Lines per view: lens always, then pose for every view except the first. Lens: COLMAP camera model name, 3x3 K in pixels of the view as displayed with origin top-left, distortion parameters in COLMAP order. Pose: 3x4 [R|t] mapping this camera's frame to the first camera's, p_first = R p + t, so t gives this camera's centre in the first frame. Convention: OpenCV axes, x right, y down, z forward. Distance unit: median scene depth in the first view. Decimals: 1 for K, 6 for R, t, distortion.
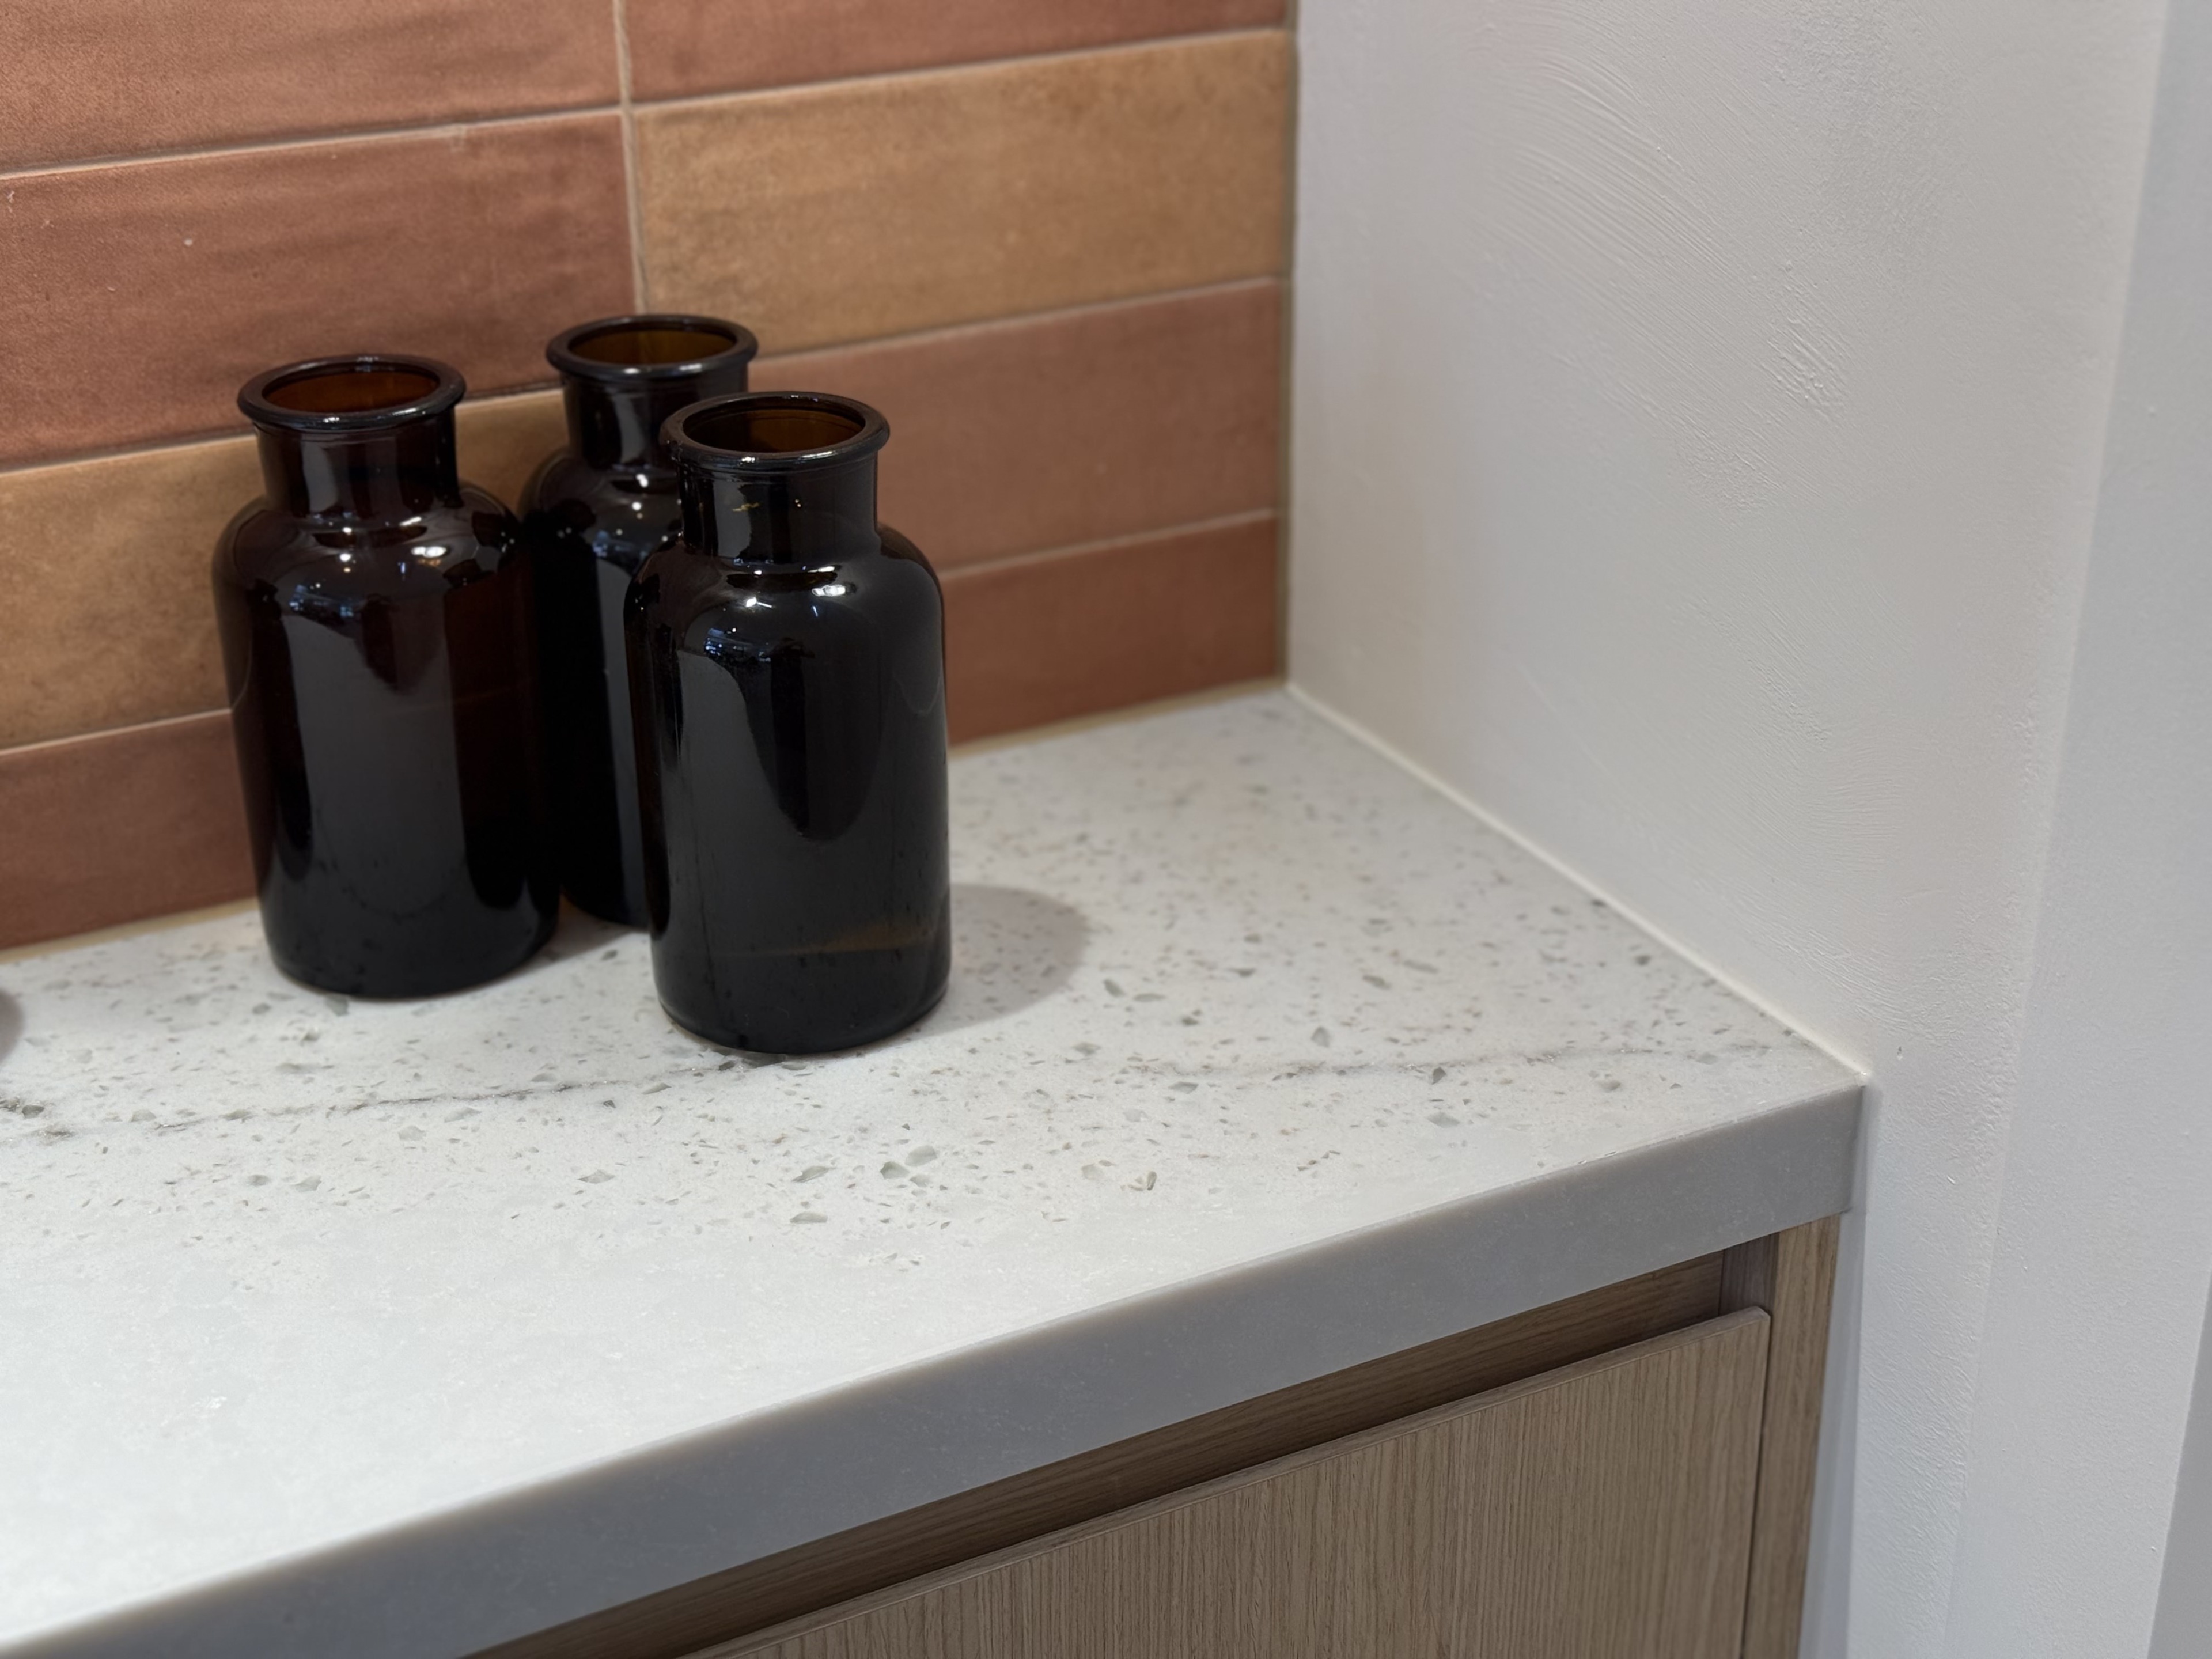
lens RADIAL K [[3046.3, 0, 1073.3], [0, 3046.3, 830.5], [0, 0, 1]] dist [0.117347, 0.000000]
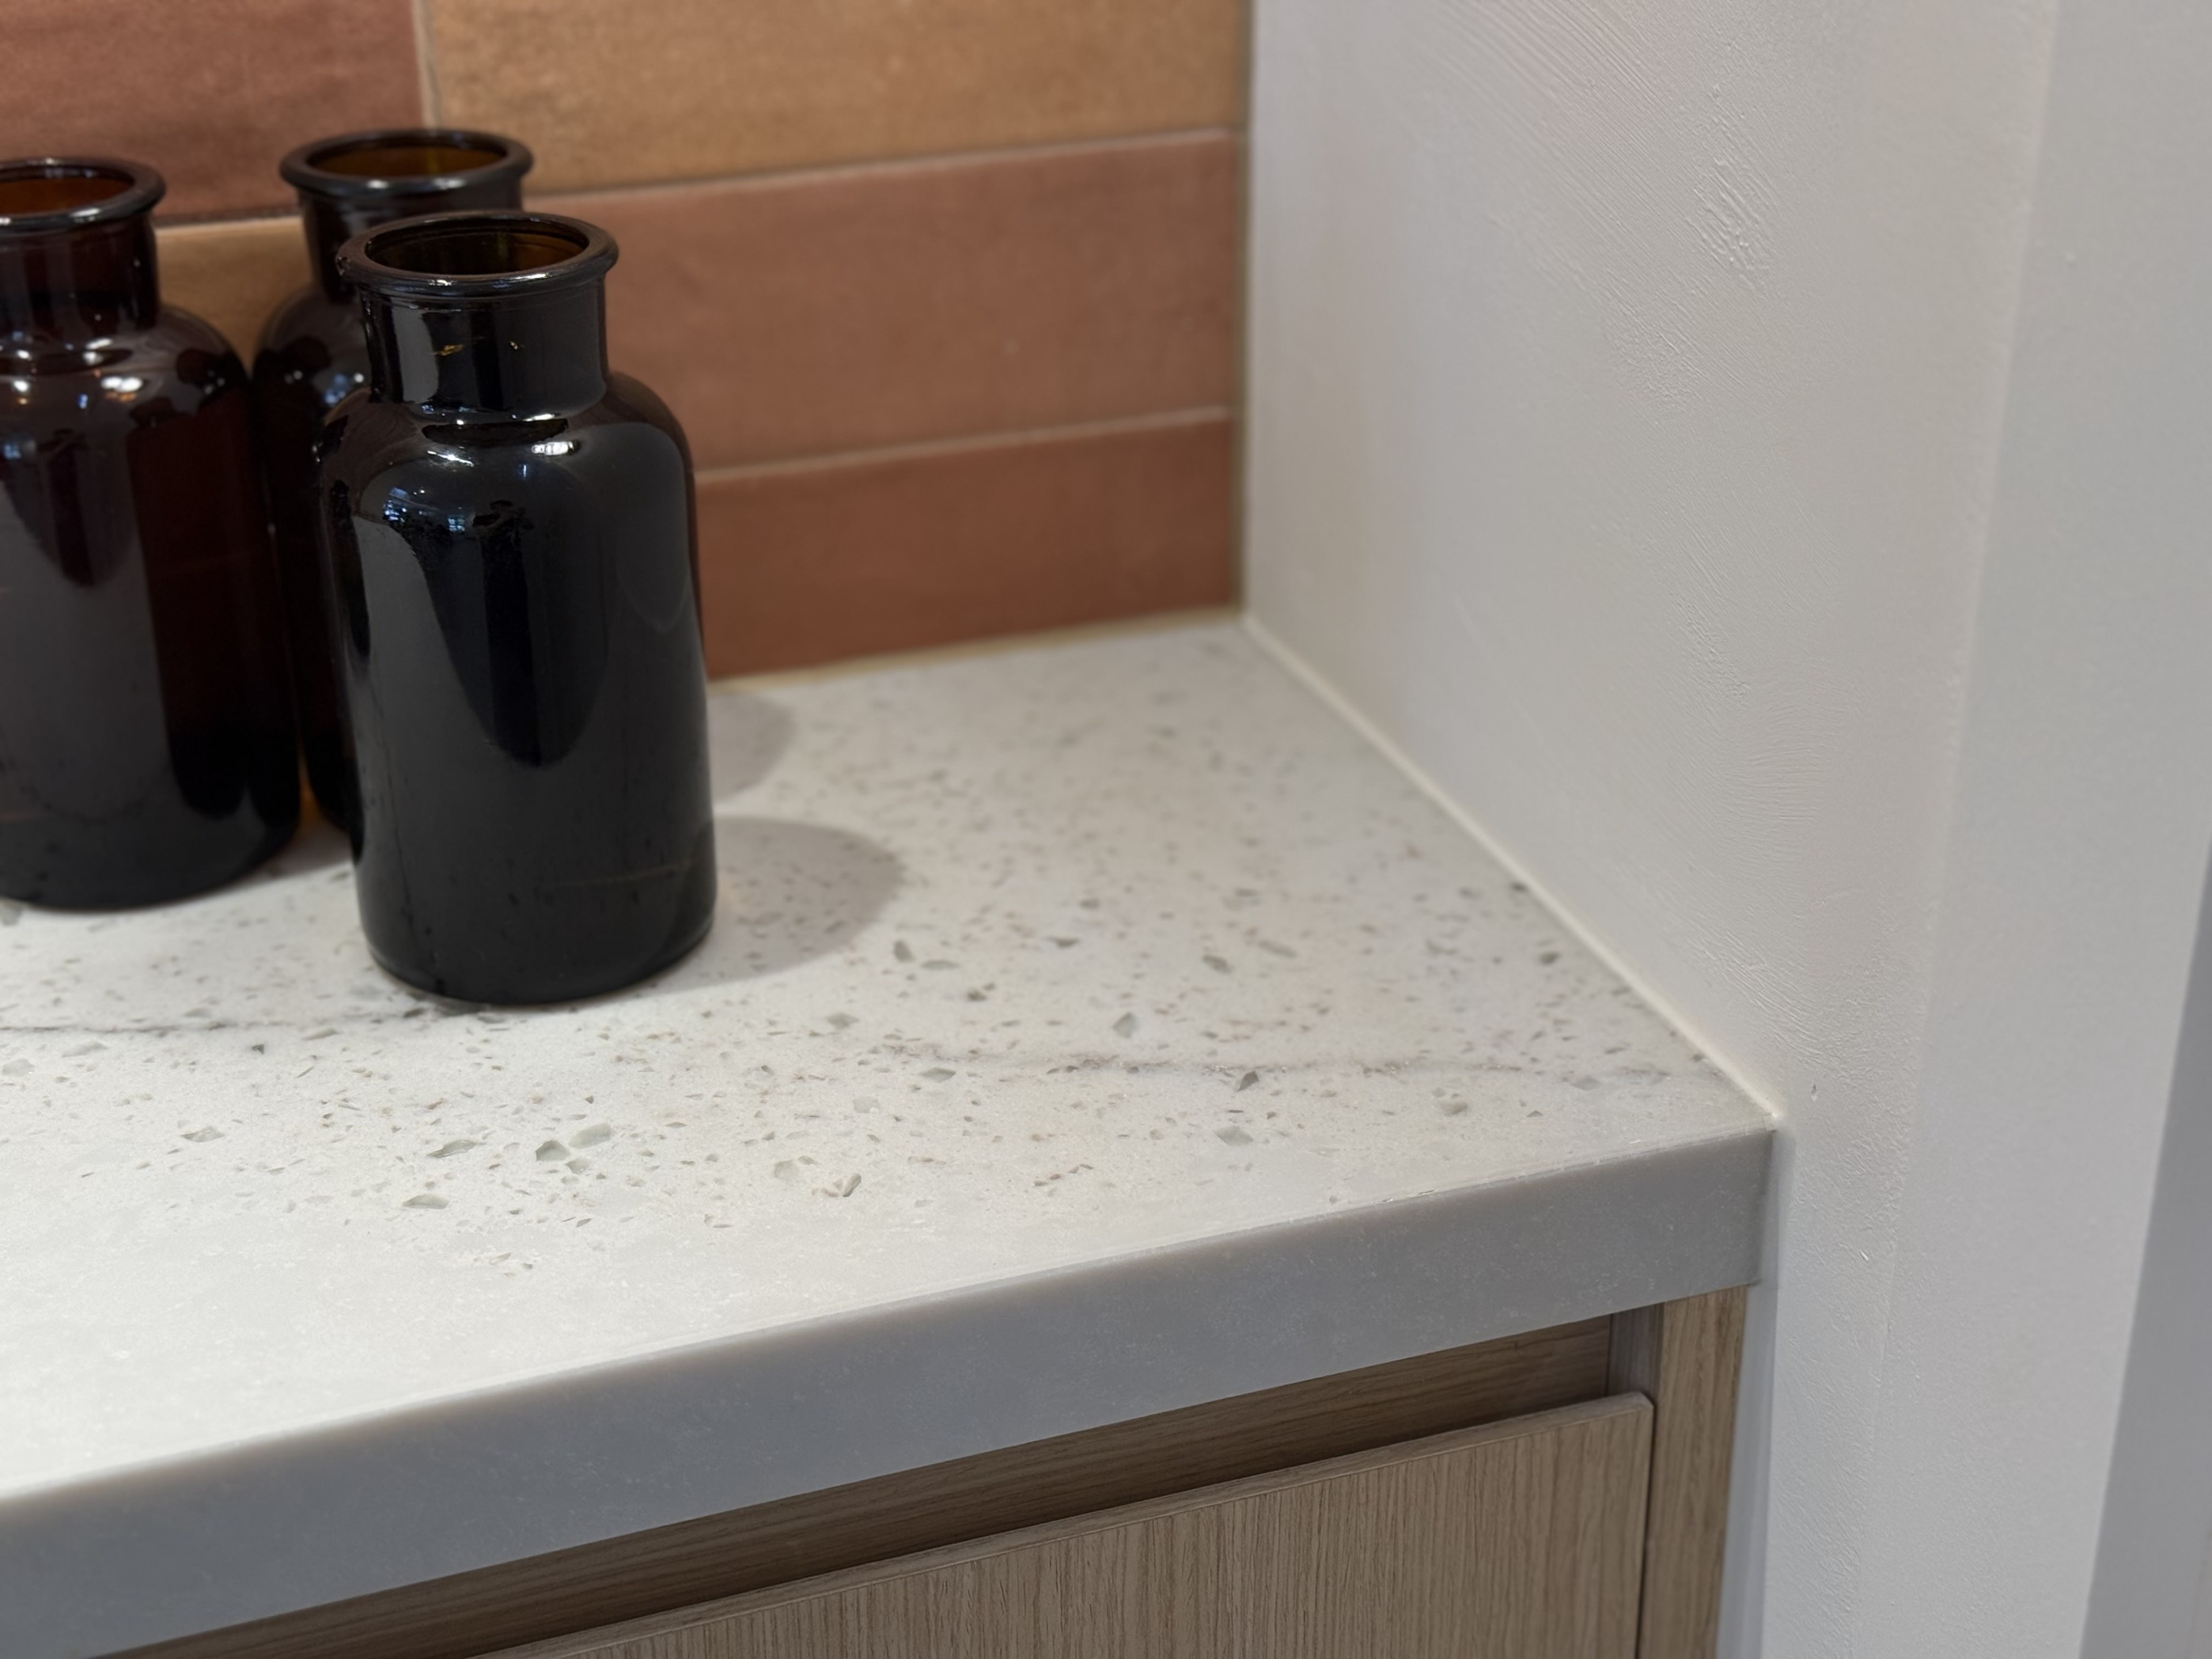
lens RADIAL K [[3046.3, 0, 1093.3], [0, 3046.3, 833.9], [0, 0, 1]] dist [0.117347, 0.000000]
pose [[0.990976, 0.058877, -0.120420, 0.167740], [-0.057750, 0.998249, 0.012827, 0.005898], [0.120964, -0.005757, 0.992640, 0.179188]]
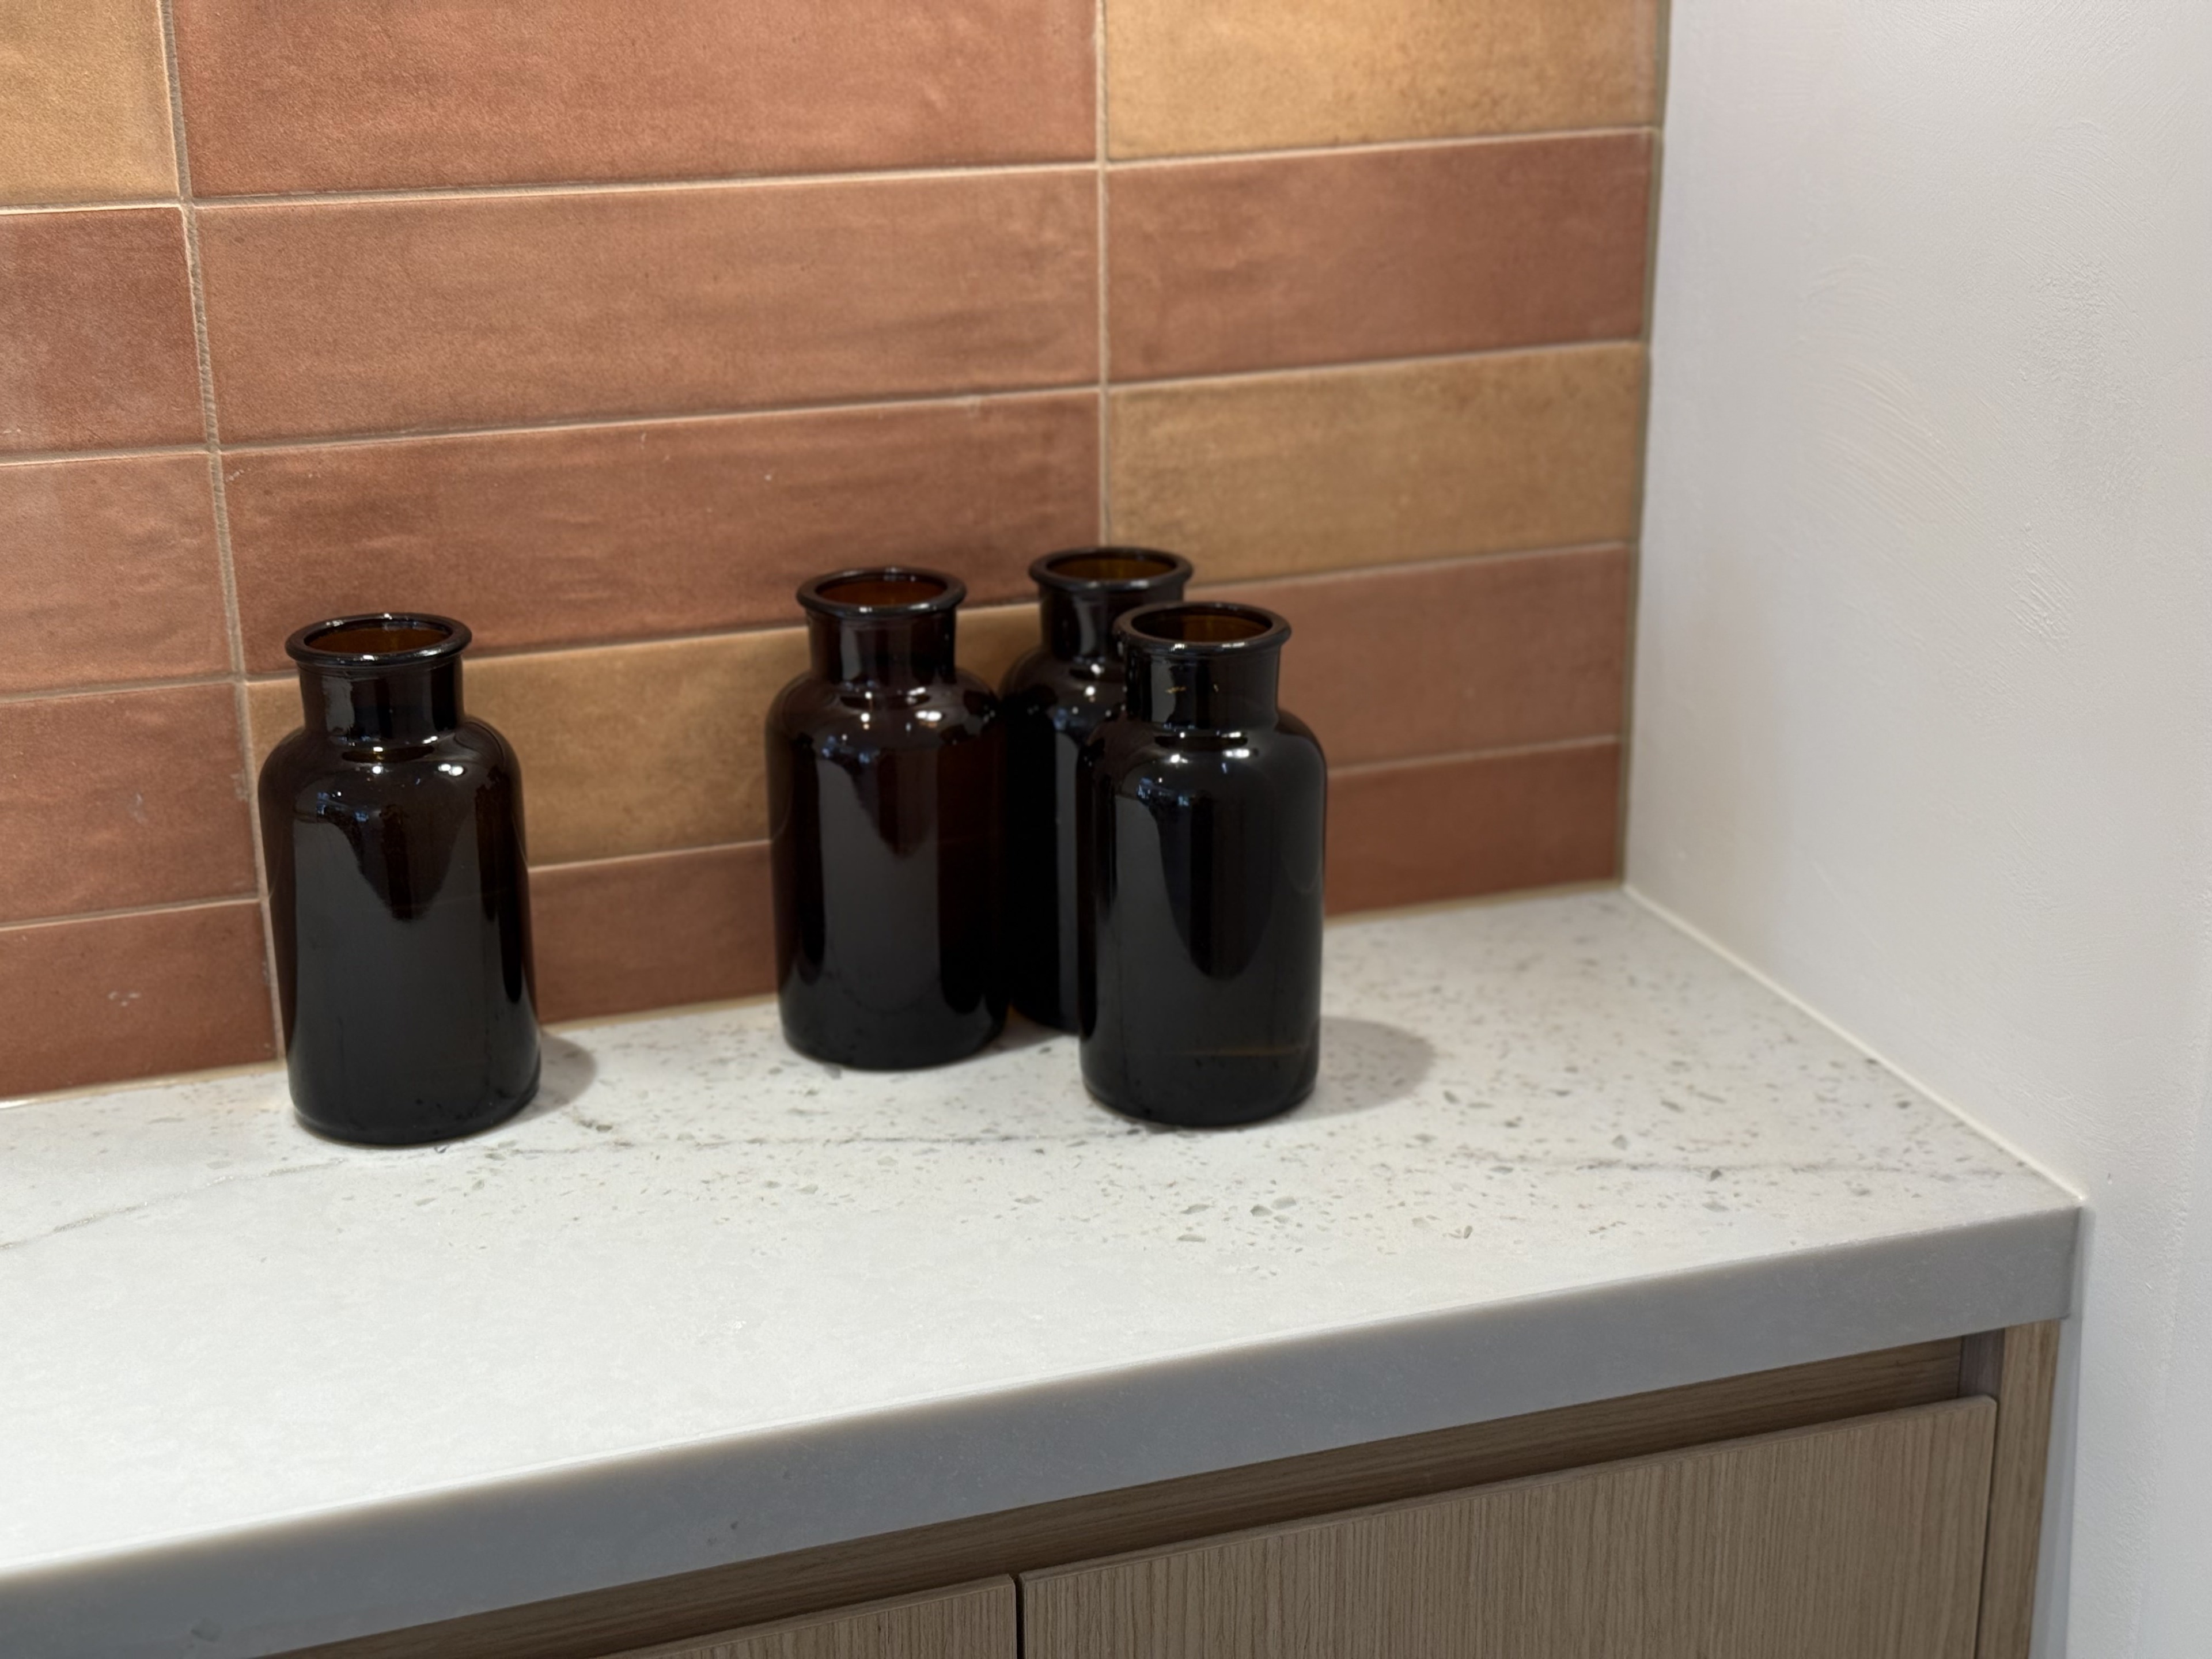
lens RADIAL K [[3046.3, 0, 1074.9], [0, 3046.3, 859.4], [0, 0, 1]] dist [0.117347, 0.000000]
pose [[0.989057, 0.049399, -0.139020, 0.030099], [-0.063347, 0.993192, -0.097763, 0.088119], [0.133245, 0.105500, 0.985452, -0.240633]]
